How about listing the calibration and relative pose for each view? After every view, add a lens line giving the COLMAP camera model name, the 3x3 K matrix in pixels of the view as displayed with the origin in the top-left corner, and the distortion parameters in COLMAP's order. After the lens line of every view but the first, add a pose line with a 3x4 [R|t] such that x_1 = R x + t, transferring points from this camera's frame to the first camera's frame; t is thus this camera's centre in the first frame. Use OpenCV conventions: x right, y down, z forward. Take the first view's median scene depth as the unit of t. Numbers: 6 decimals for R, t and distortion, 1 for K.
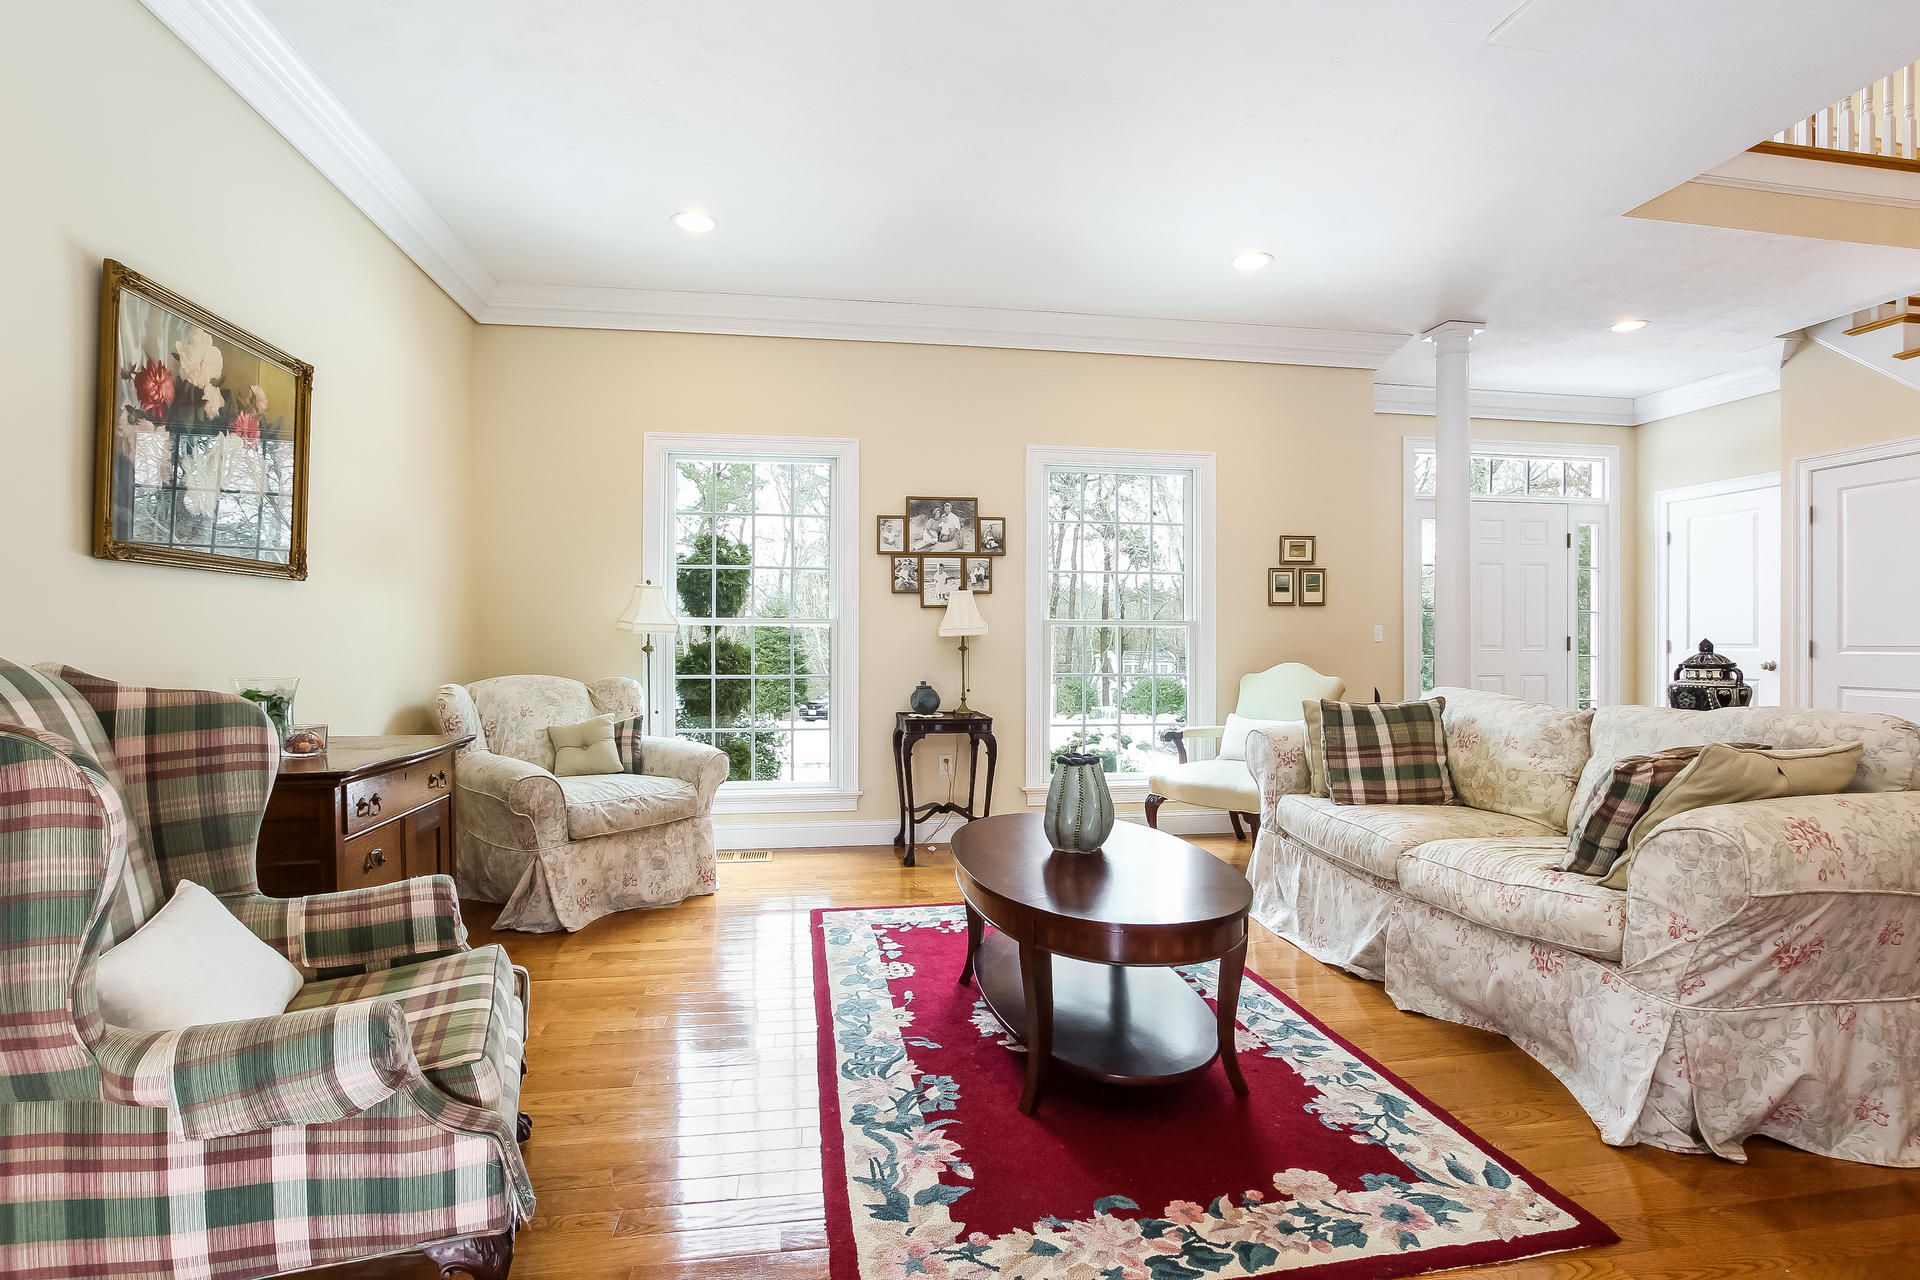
lens RADIAL K [[898.3, 0, 929.8], [0, 898.3, 643.5], [0, 0, 1]] dist [-0.022842, 0.001371]
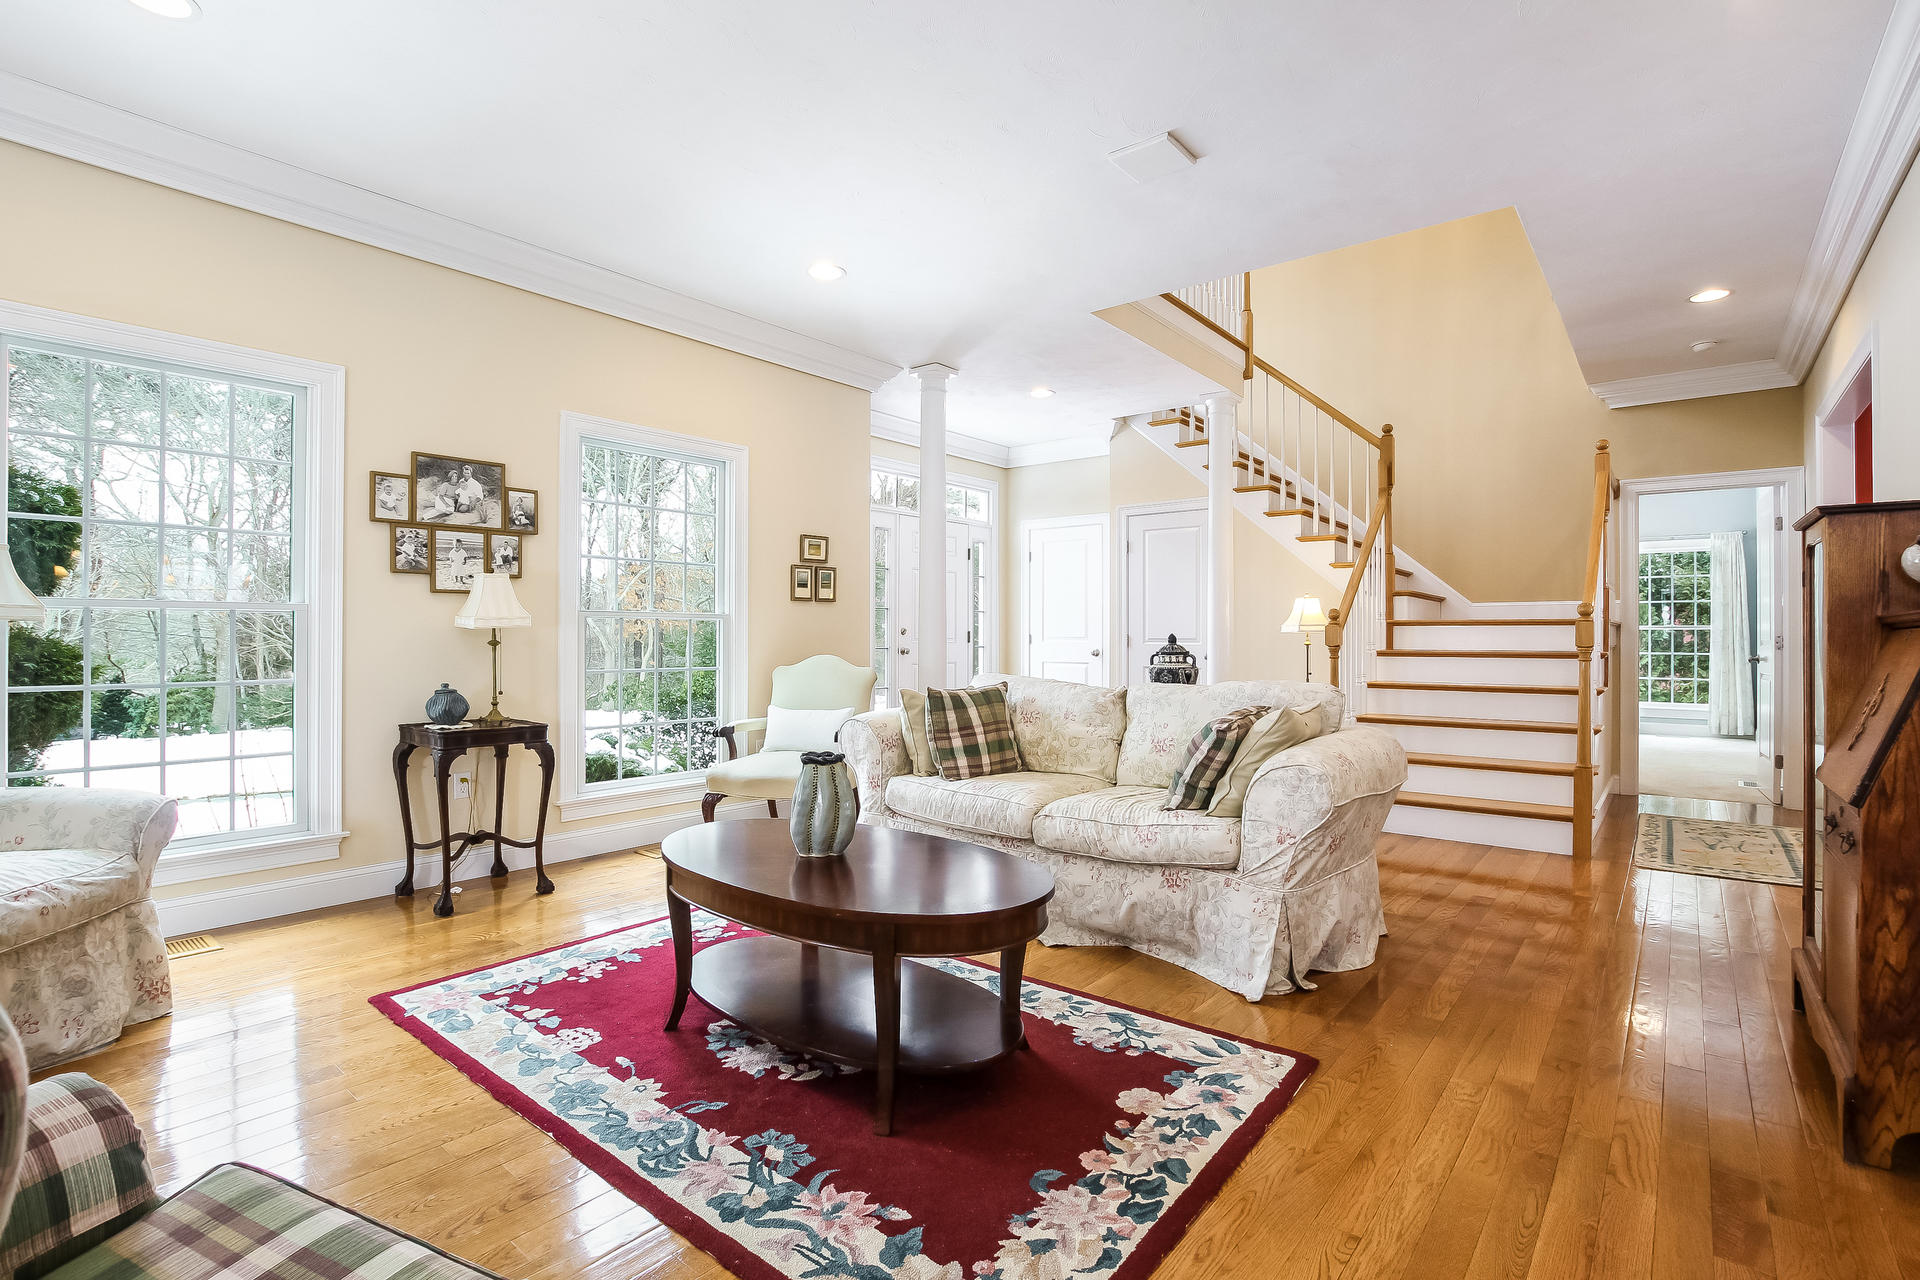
lens RADIAL K [[898.3, 0, 951.0], [0, 898.3, 632.0], [0, 0, 1]] dist [-0.022842, 0.001371]
pose [[0.749718, 0.003127, 0.661750, -0.292114], [-0.000227, 0.999990, -0.004469, -0.001445], [-0.661757, 0.003201, 0.749711, 0.152296]]
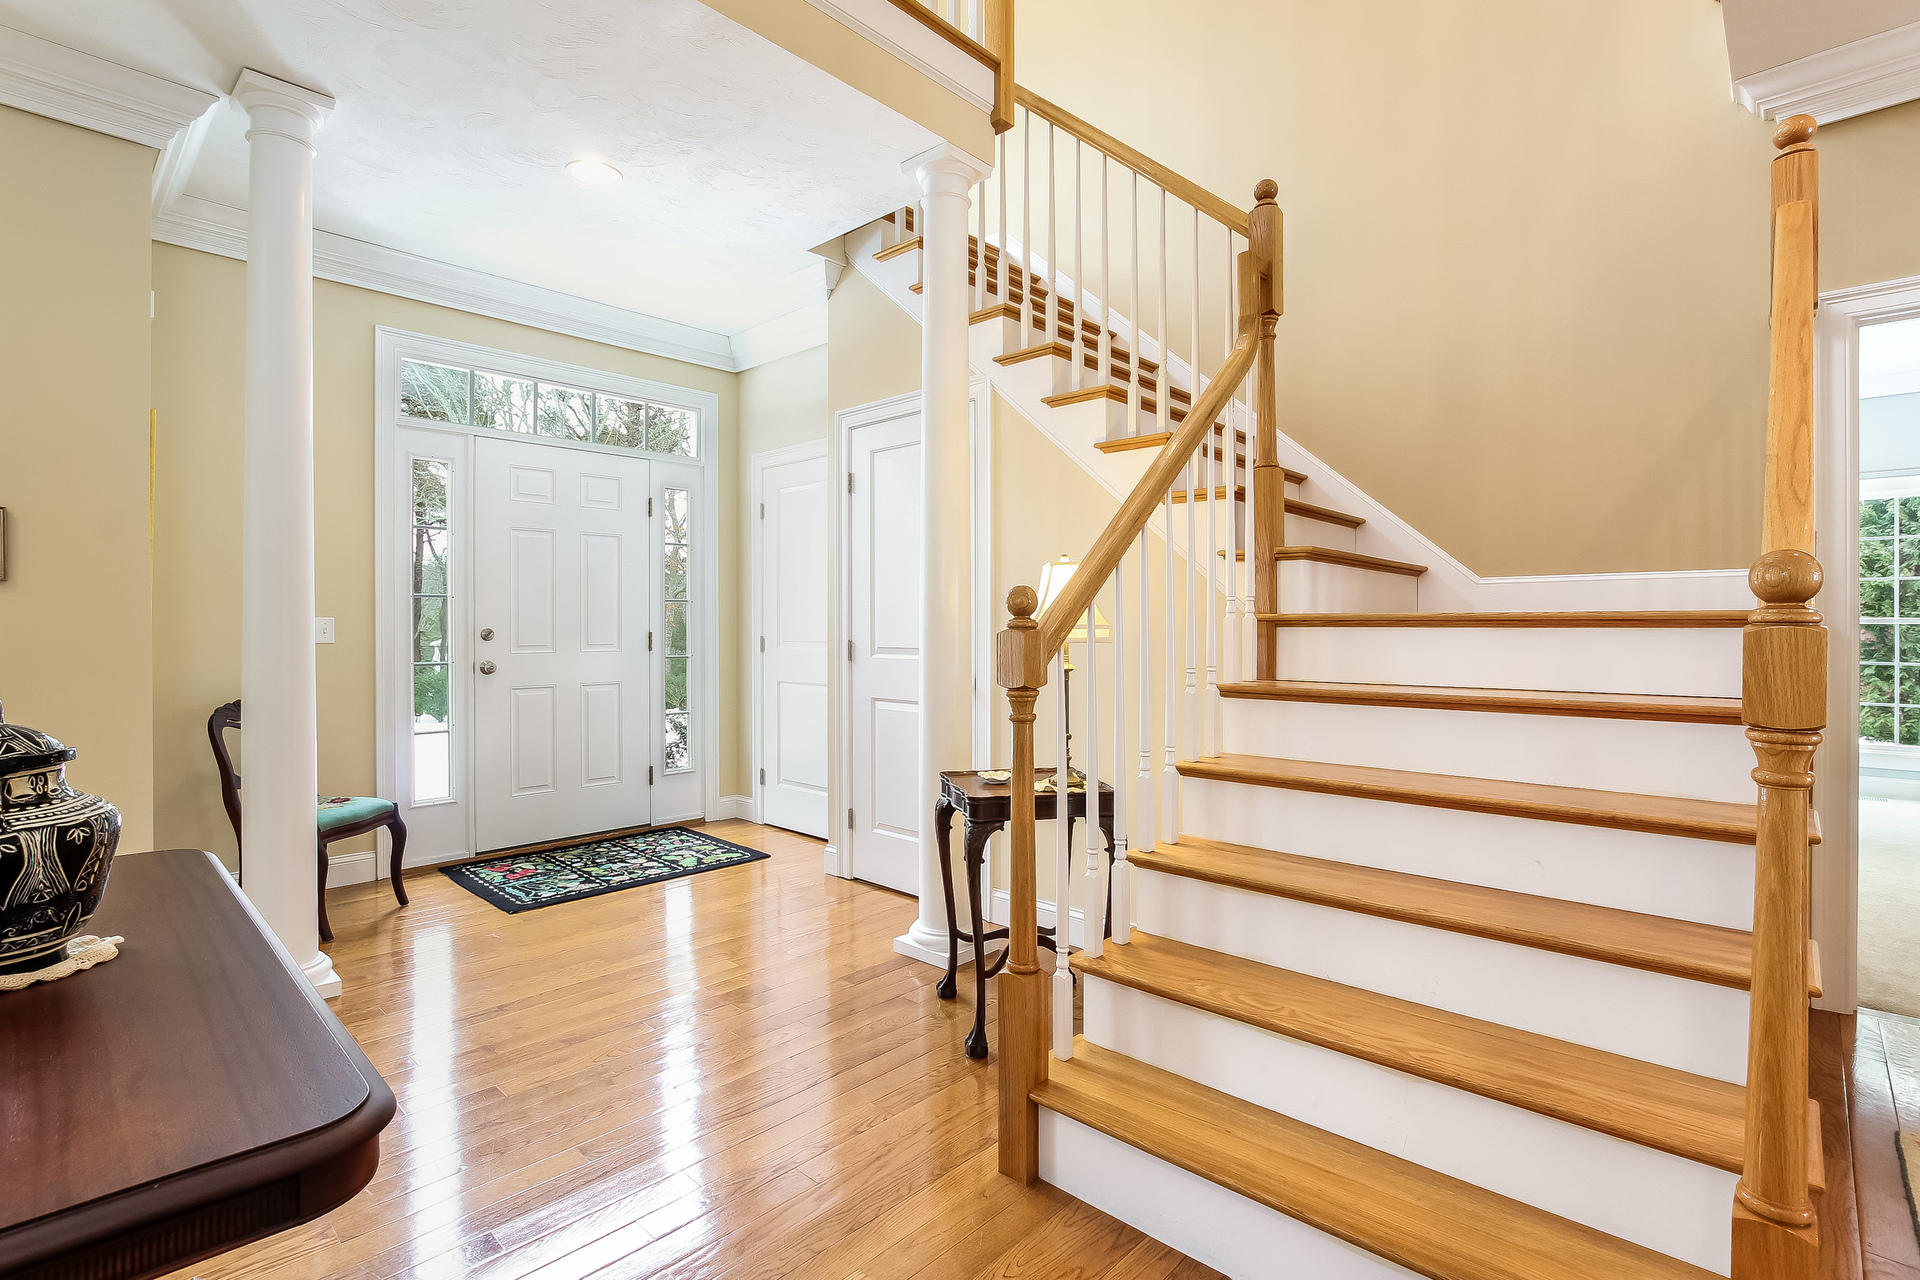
lens RADIAL K [[898.3, 0, 952.4], [0, 898.3, 630.1], [0, 0, 1]] dist [-0.022842, 0.001371]
pose [[0.796347, -0.002261, 0.604835, 0.929696], [0.001219, 0.999997, 0.002133, -0.022513], [-0.604838, -0.000961, 0.796348, 0.467191]]
